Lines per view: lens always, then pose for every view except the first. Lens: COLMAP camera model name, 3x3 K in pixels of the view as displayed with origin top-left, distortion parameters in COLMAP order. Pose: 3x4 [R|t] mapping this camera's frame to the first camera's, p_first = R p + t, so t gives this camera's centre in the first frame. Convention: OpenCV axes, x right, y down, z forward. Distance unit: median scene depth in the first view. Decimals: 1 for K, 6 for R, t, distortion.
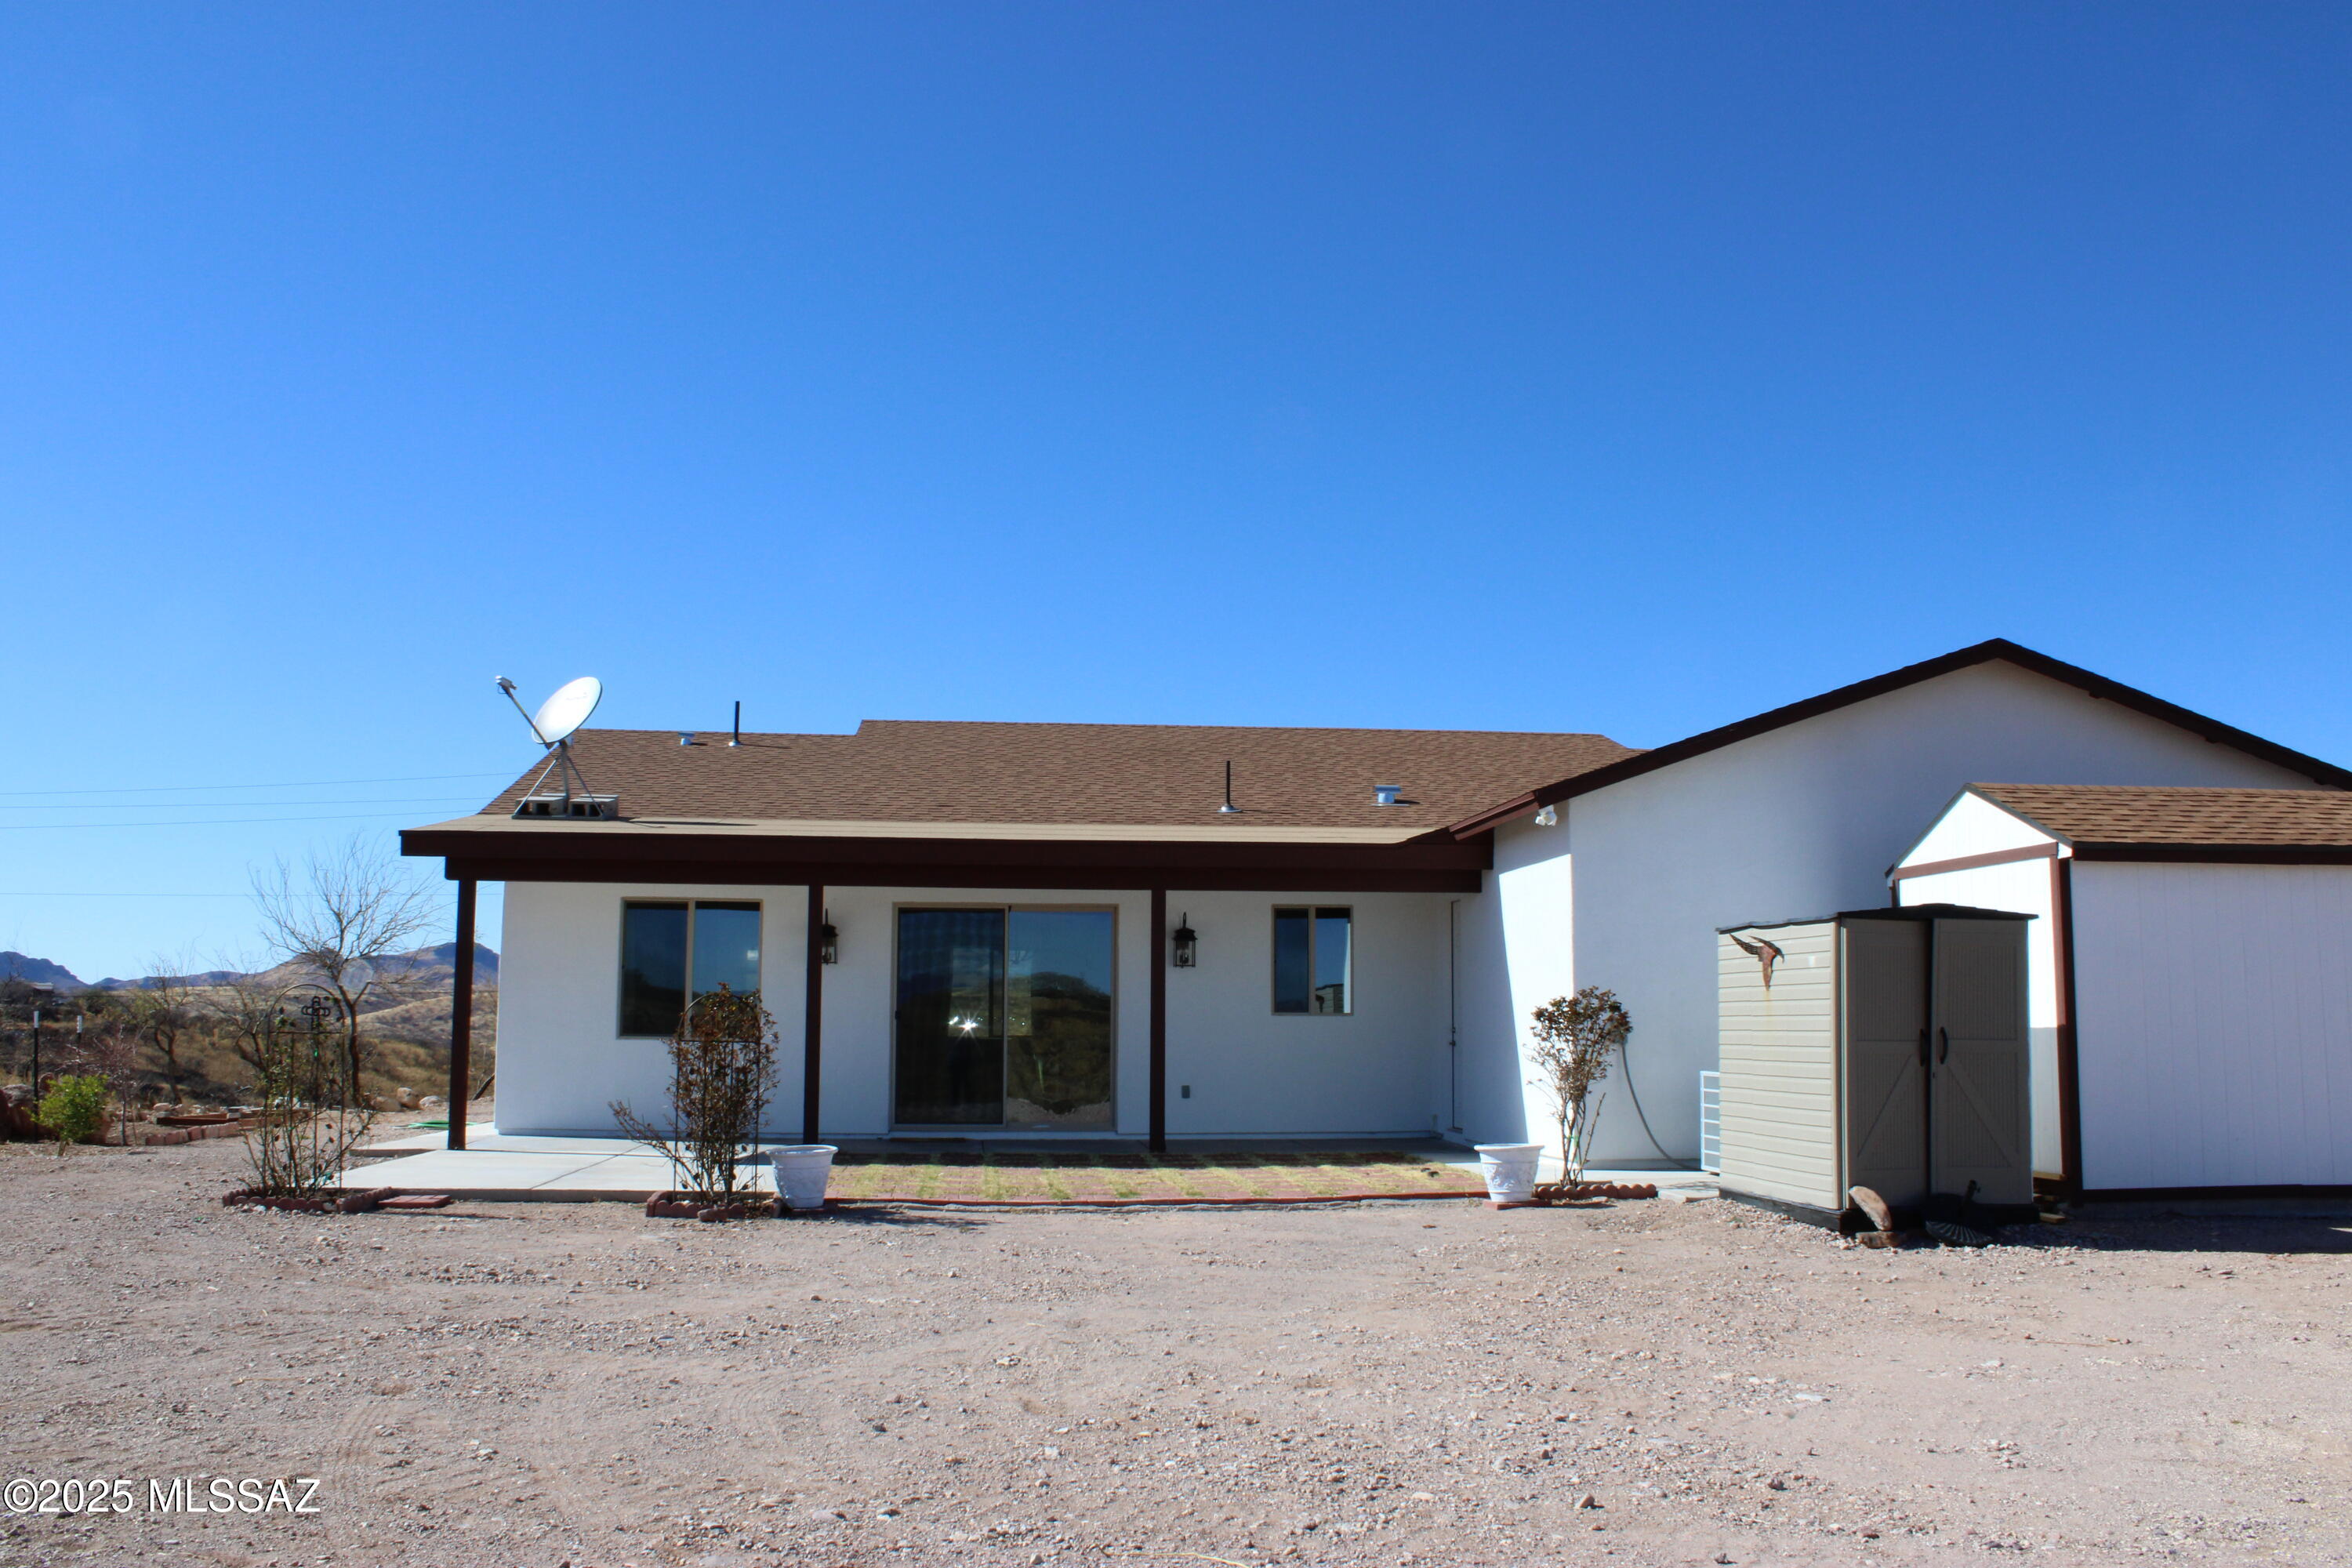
lens RADIAL K [[1940.2, 0, 1169.6], [0, 1940.2, 802.6], [0, 0, 1]] dist [-0.171808, 0.134428]
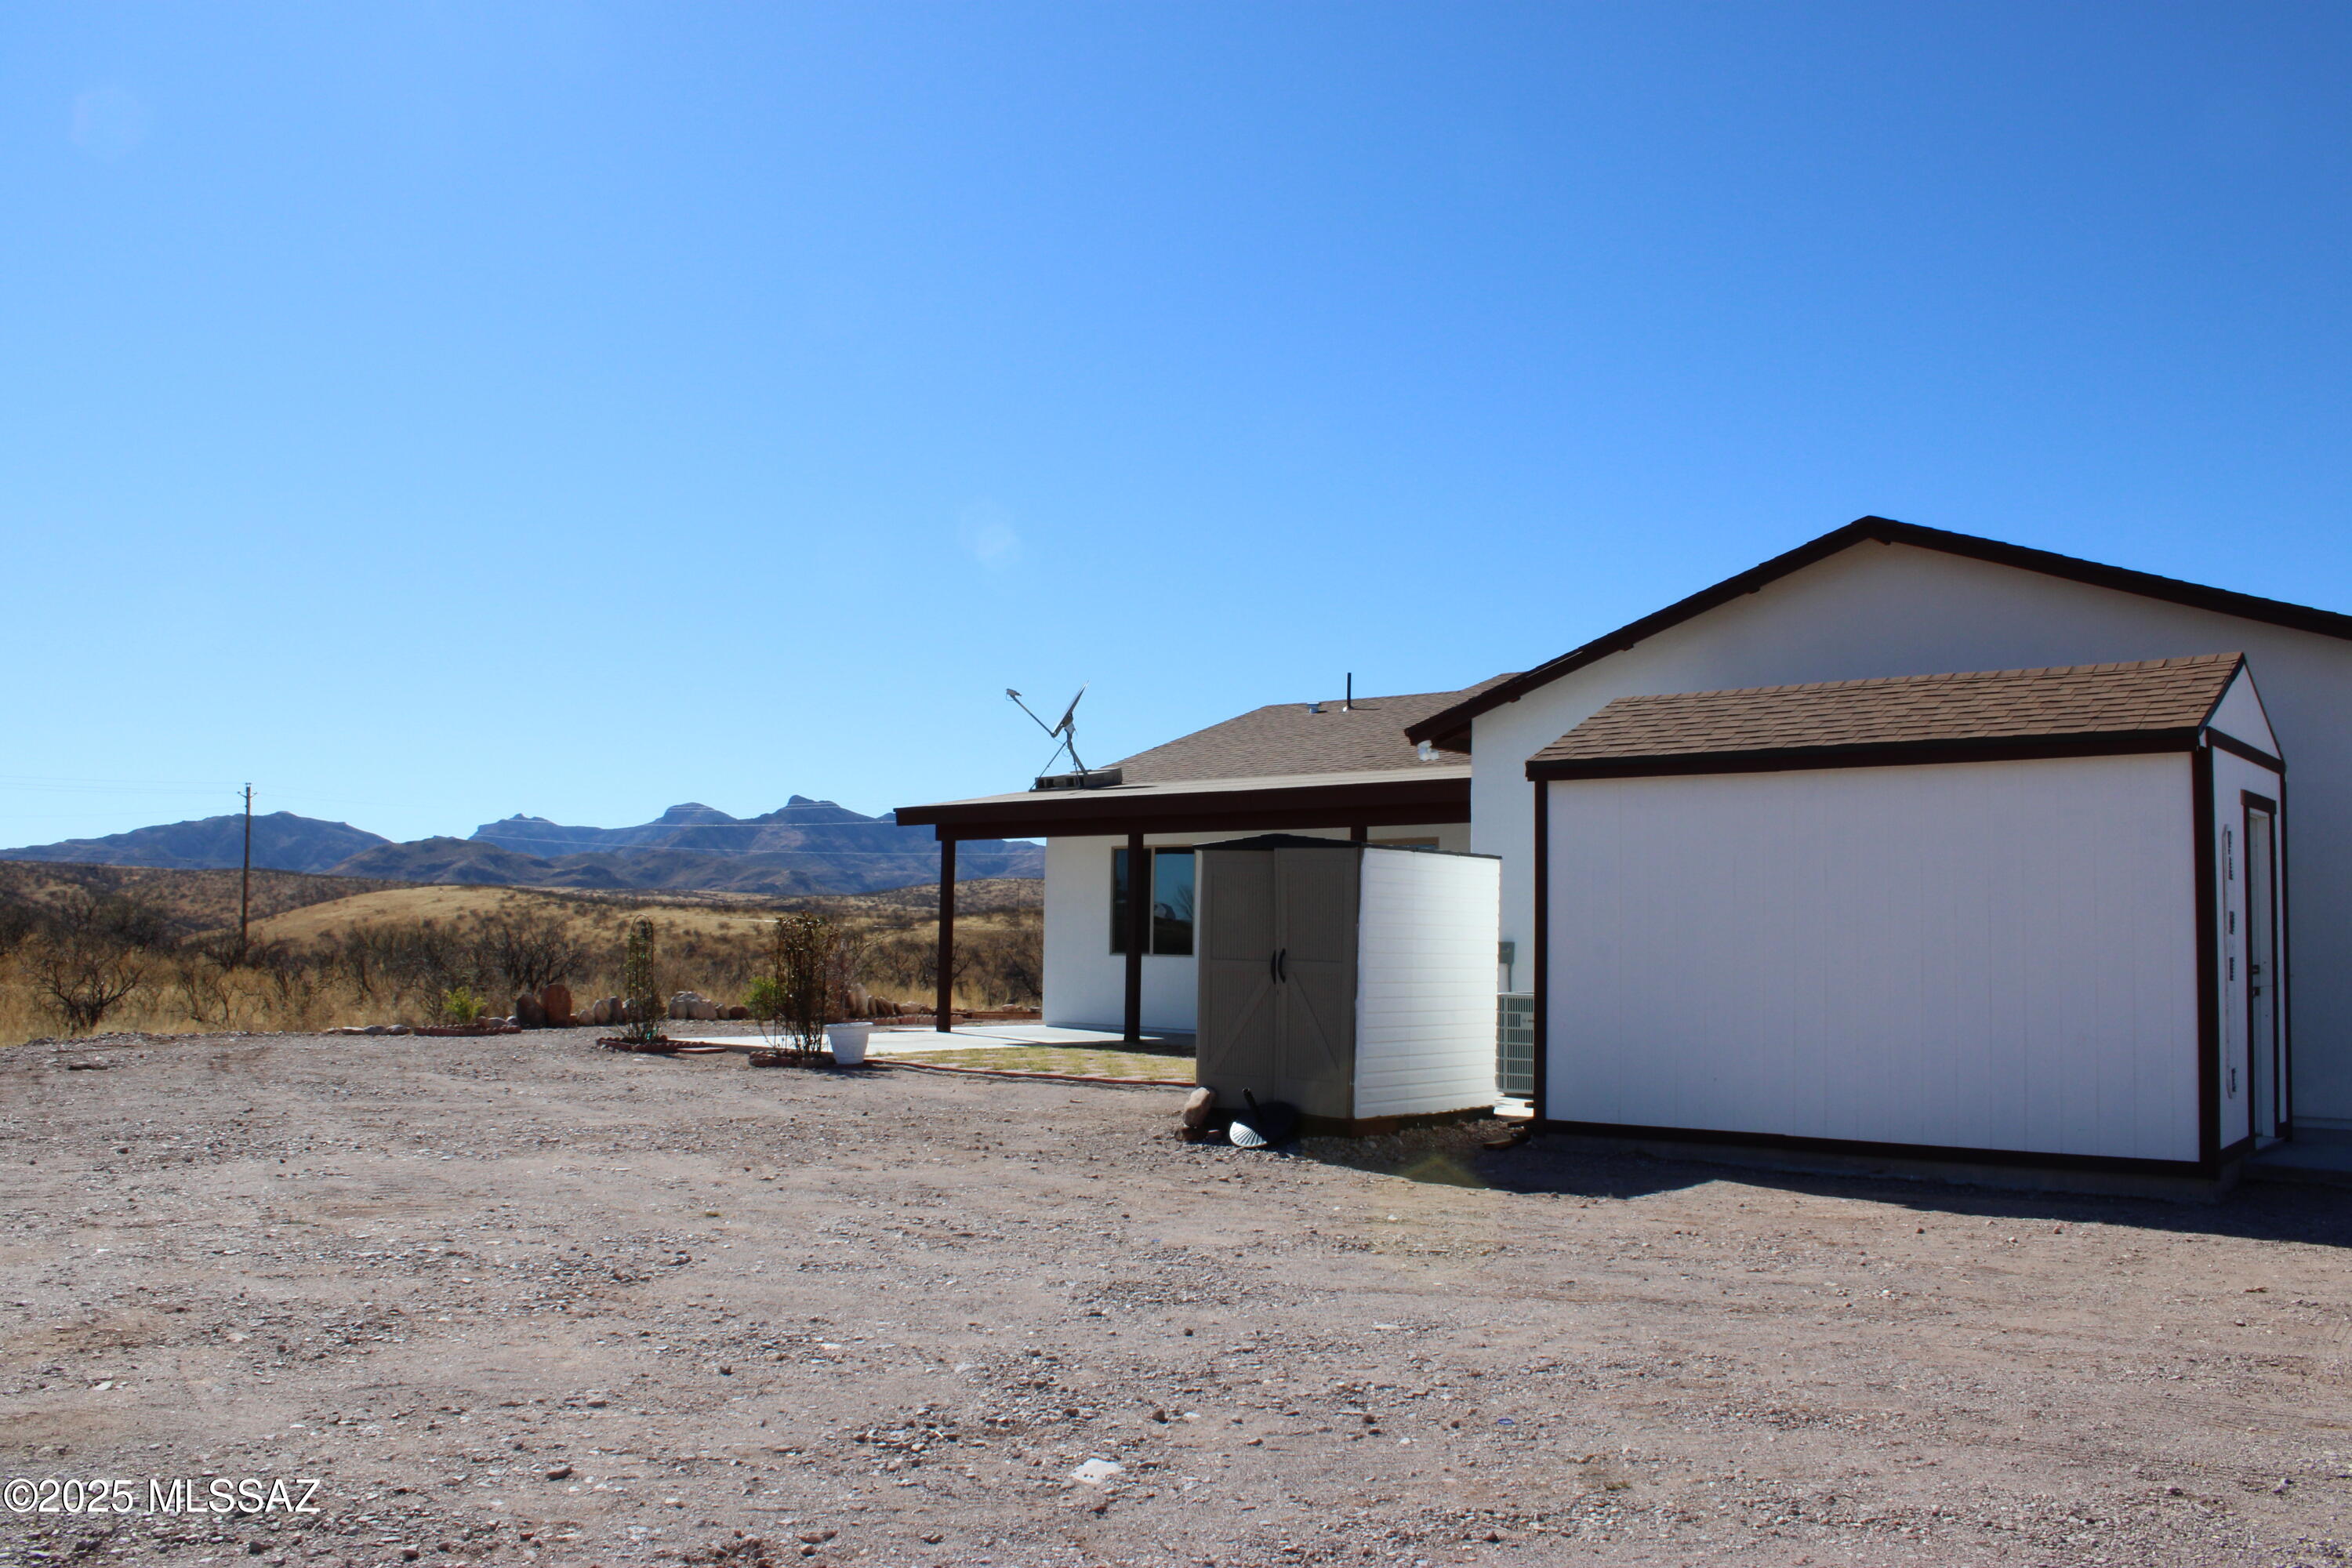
lens RADIAL K [[1940.2, 0, 1182.6], [0, 1940.2, 780.4], [0, 0, 1]] dist [-0.171808, 0.134428]
pose [[0.696773, -0.054283, -0.715235, 0.772742], [0.073243, 0.997305, -0.004339, 0.015491], [0.713543, -0.049363, 0.698871, 0.125184]]
